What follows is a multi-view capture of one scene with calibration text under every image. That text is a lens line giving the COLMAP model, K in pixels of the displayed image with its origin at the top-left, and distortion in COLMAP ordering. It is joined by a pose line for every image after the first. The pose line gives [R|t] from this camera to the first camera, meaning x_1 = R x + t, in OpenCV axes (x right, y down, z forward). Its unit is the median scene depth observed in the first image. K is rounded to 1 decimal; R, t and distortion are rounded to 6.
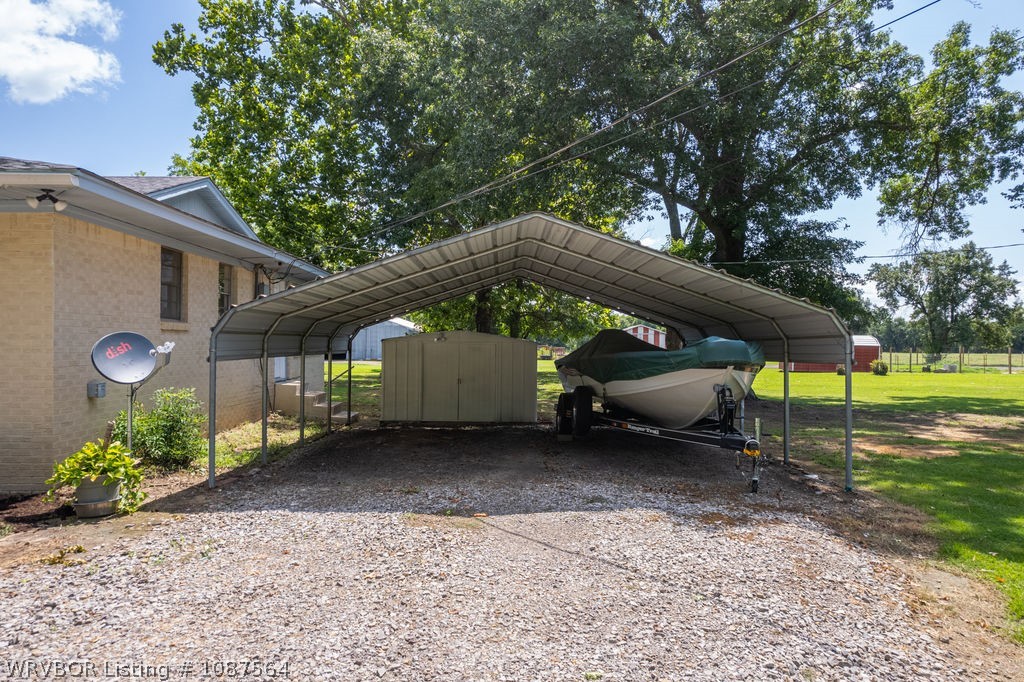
lens RADIAL K [[653.3, 0, 512.0], [0, 653.3, 341.0], [0, 0, 1]] dist [-0.074560, 0.067038]
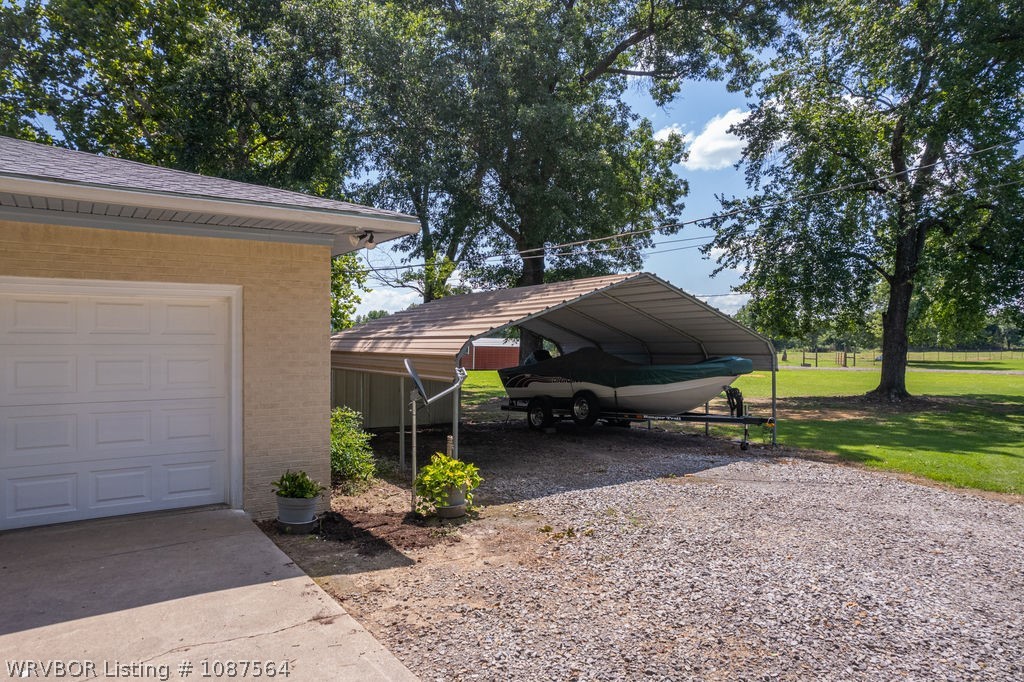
lens RADIAL K [[650.1, 0, 506.3], [0, 650.1, 340.4], [0, 0, 1]] dist [-0.072526, 0.060495]
pose [[0.838731, 0.002558, 0.544540, -0.945369], [-0.004854, 0.999984, 0.002779, -0.044370], [-0.544524, -0.004974, 0.838730, -0.047720]]
